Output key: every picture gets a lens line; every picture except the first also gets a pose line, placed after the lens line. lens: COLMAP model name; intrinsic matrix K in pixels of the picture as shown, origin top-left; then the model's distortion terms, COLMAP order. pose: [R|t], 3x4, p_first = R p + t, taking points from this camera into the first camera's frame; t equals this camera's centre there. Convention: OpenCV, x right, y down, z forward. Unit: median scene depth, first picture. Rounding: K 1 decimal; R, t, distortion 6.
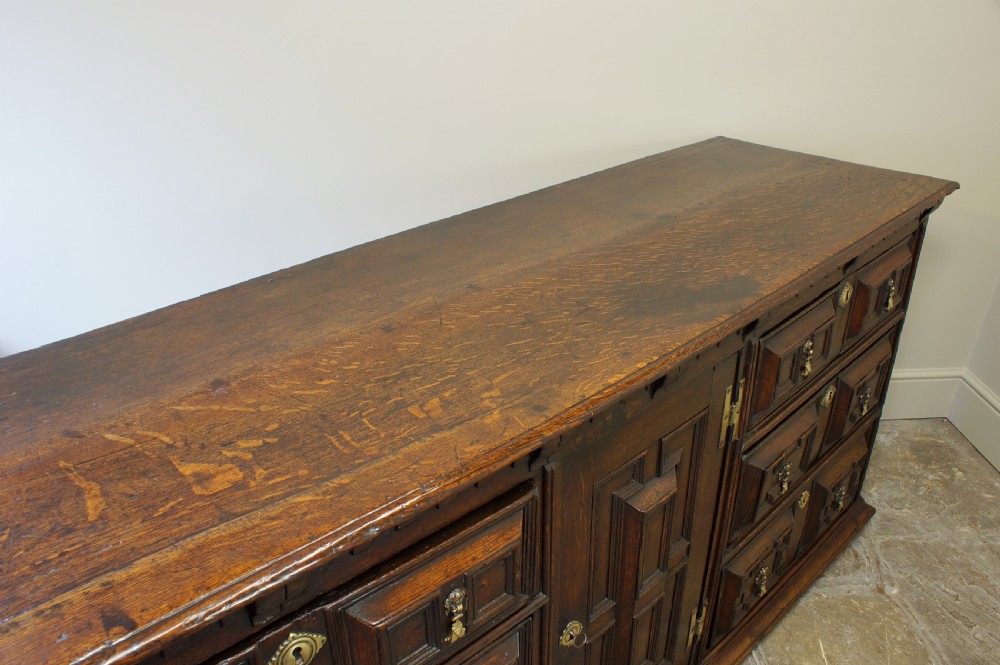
lens RADIAL K [[782.9, 0, 495.6], [0, 782.9, 334.2], [0, 0, 1]] dist [-0.166643, 0.150601]
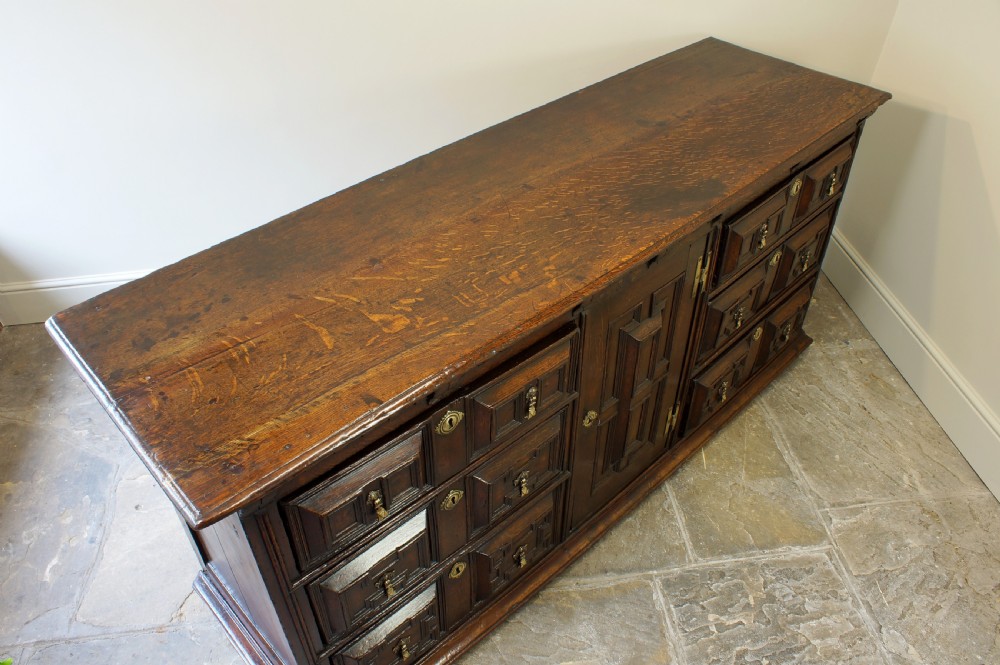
lens RADIAL K [[782.9, 0, 495.6], [0, 782.9, 334.2], [0, 0, 1]] dist [-0.166643, 0.150601]
pose [[0.999855, 0.002130, 0.016878, -0.118240], [-0.005854, 0.974629, 0.223751, -0.123705], [-0.015973, -0.223818, 0.974500, -0.489319]]
